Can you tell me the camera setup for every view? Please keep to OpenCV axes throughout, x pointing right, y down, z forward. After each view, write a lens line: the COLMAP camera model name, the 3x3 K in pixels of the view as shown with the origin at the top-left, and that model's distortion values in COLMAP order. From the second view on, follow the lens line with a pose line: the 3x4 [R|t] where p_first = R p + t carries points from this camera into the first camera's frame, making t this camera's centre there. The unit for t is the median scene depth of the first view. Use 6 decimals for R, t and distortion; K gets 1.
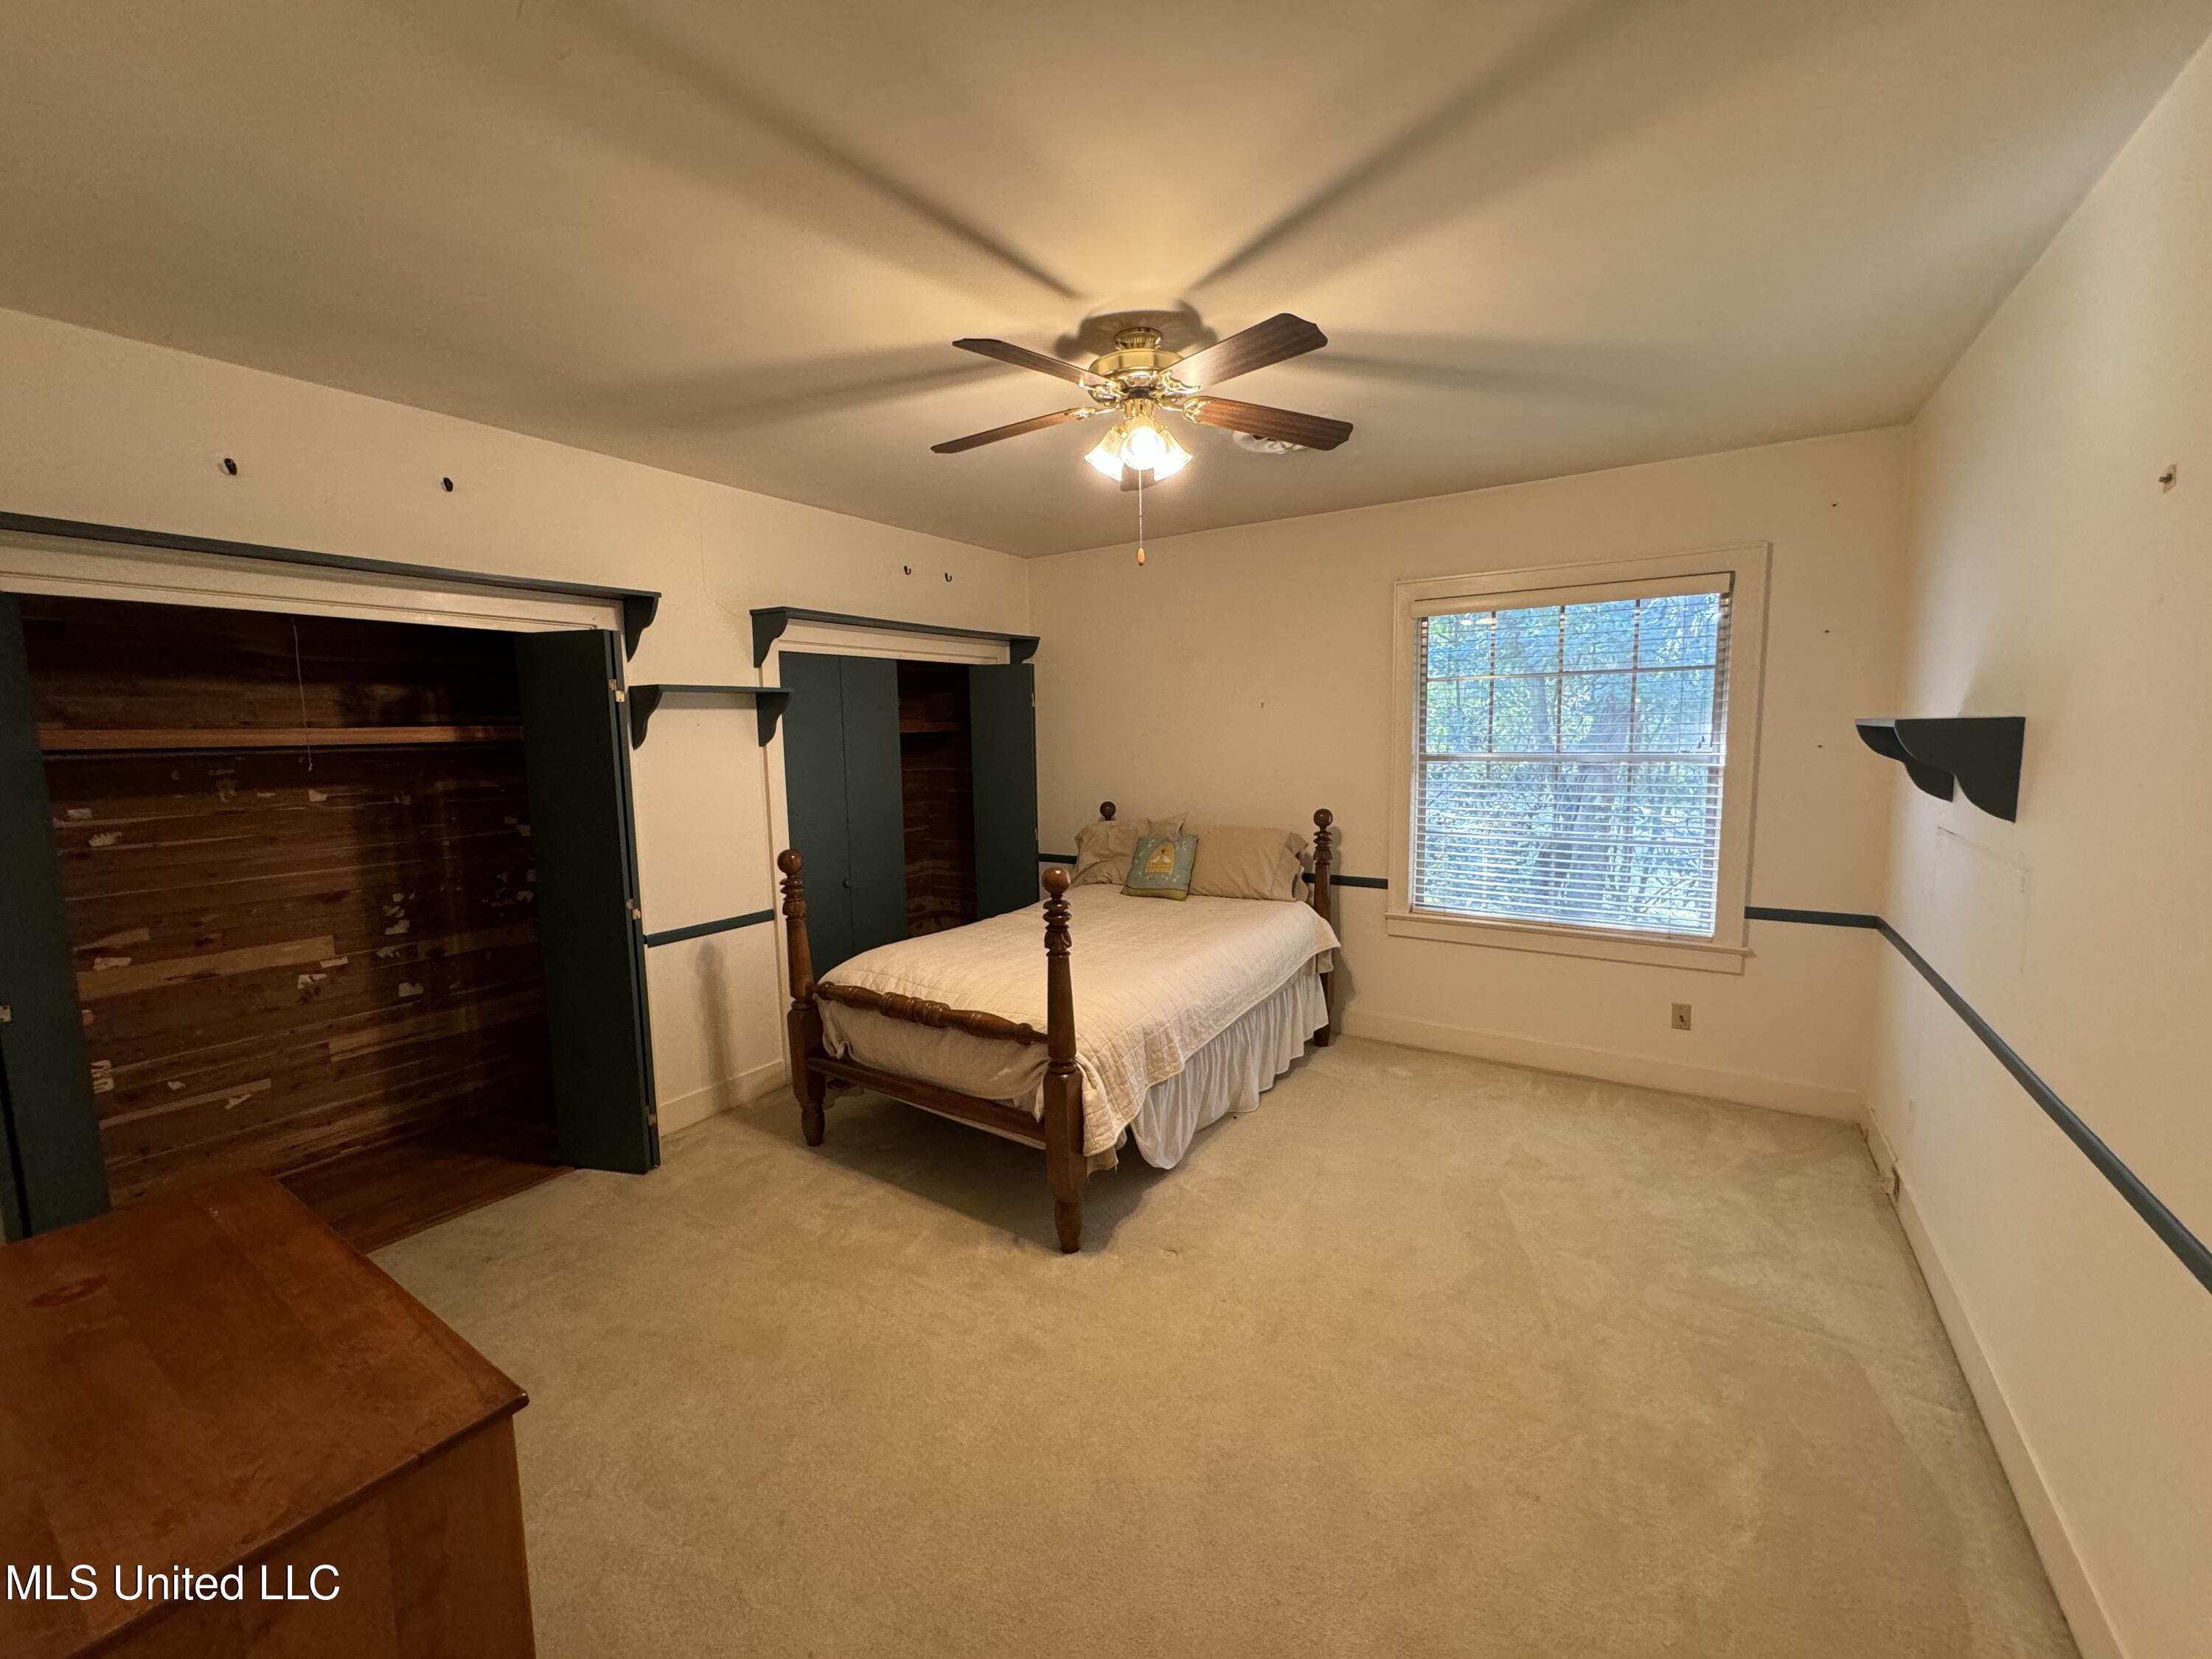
lens RADIAL K [[884.3, 0, 1104.5], [0, 884.3, 828.4], [0, 0, 1]] dist [-0.001036, 0.000148]
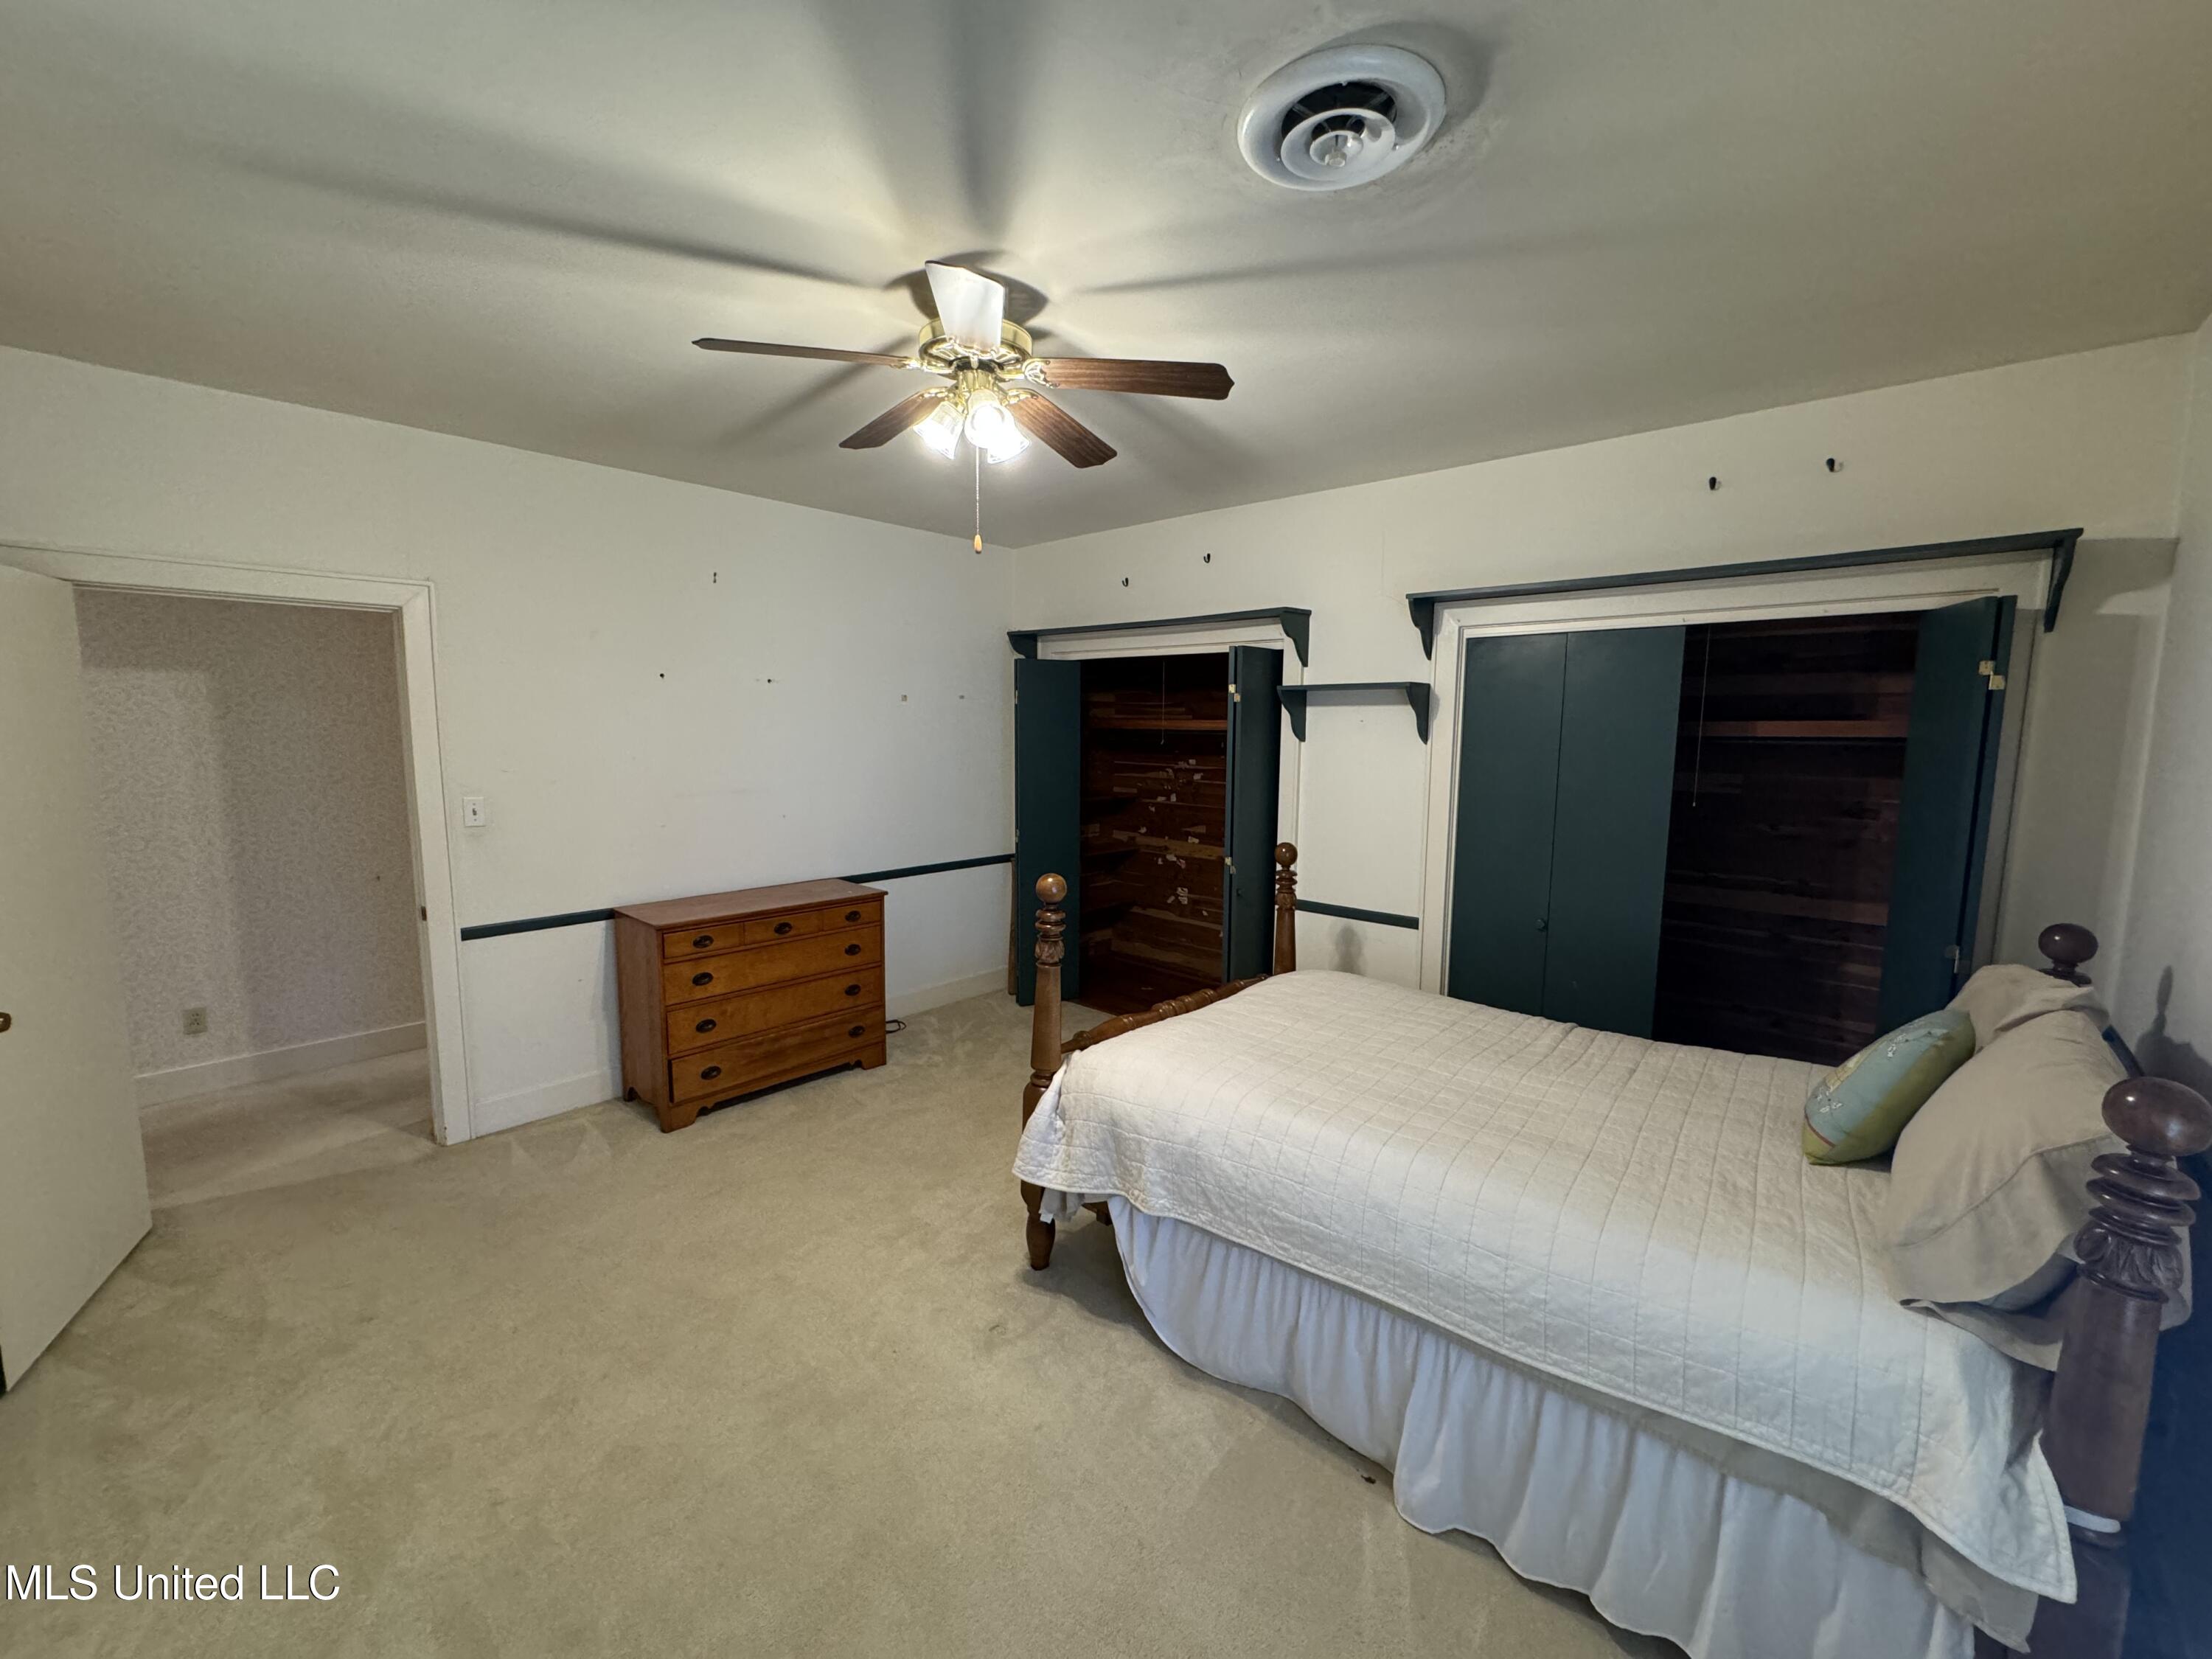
lens RADIAL K [[884.3, 0, 1104.5], [0, 884.3, 828.4], [0, 0, 1]] dist [-0.001036, 0.000148]
pose [[-0.155902, 0.132380, -0.978862, 0.660366], [-0.118903, 0.981258, 0.151642, -0.119001], [0.980590, 0.140031, -0.137240, 0.893973]]
